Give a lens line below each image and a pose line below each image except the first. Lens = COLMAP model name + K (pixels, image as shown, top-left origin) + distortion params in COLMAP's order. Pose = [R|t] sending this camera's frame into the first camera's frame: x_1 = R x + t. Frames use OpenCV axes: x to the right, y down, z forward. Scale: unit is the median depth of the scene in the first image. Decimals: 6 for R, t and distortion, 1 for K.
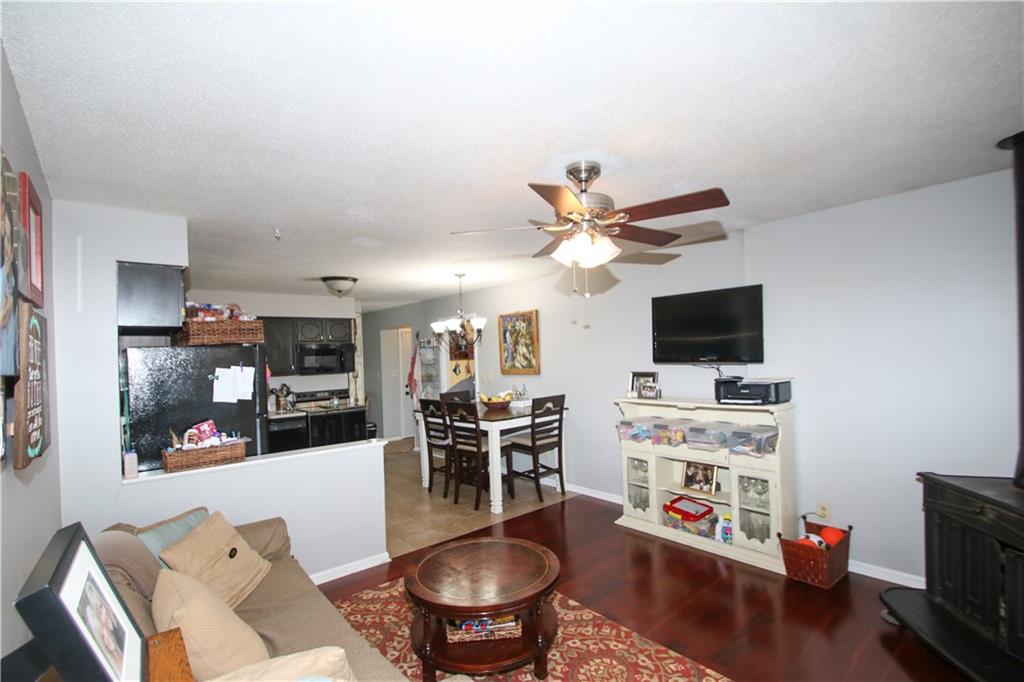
lens RADIAL K [[479.1, 0, 515.0], [0, 479.1, 353.4], [0, 0, 1]] dist [0.030002, -0.030203]
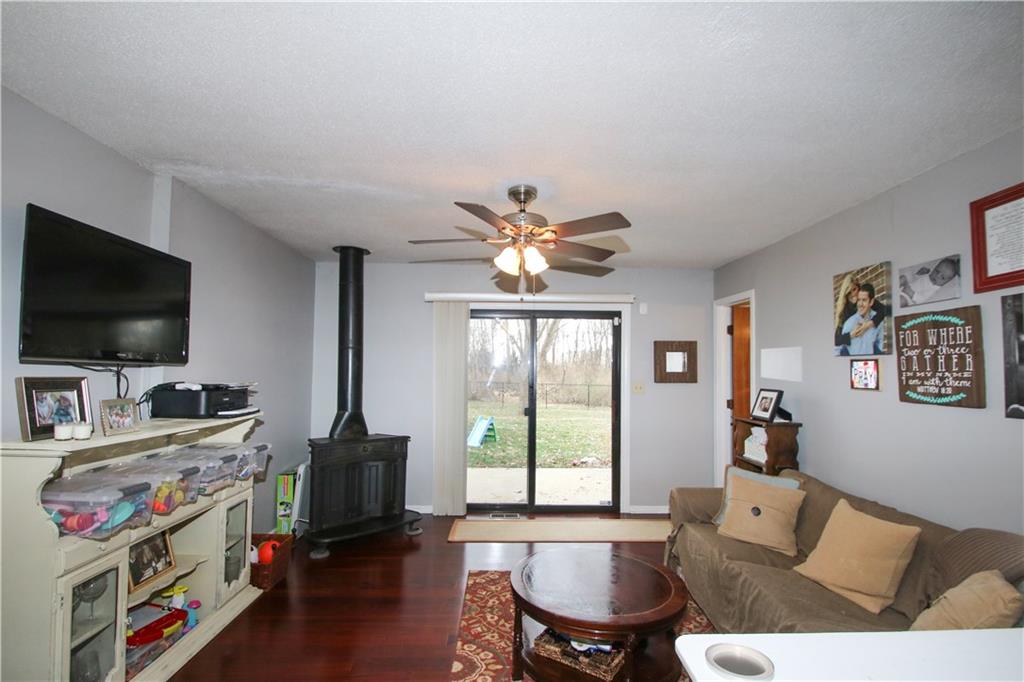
lens RADIAL K [[479.1, 0, 515.0], [0, 479.1, 353.4], [0, 0, 1]] dist [0.030002, -0.030203]
pose [[-0.786235, 0.048525, 0.616020, -0.506619], [0.010837, 0.997841, -0.064771, 0.080359], [-0.617833, -0.044250, -0.785063, 1.770829]]
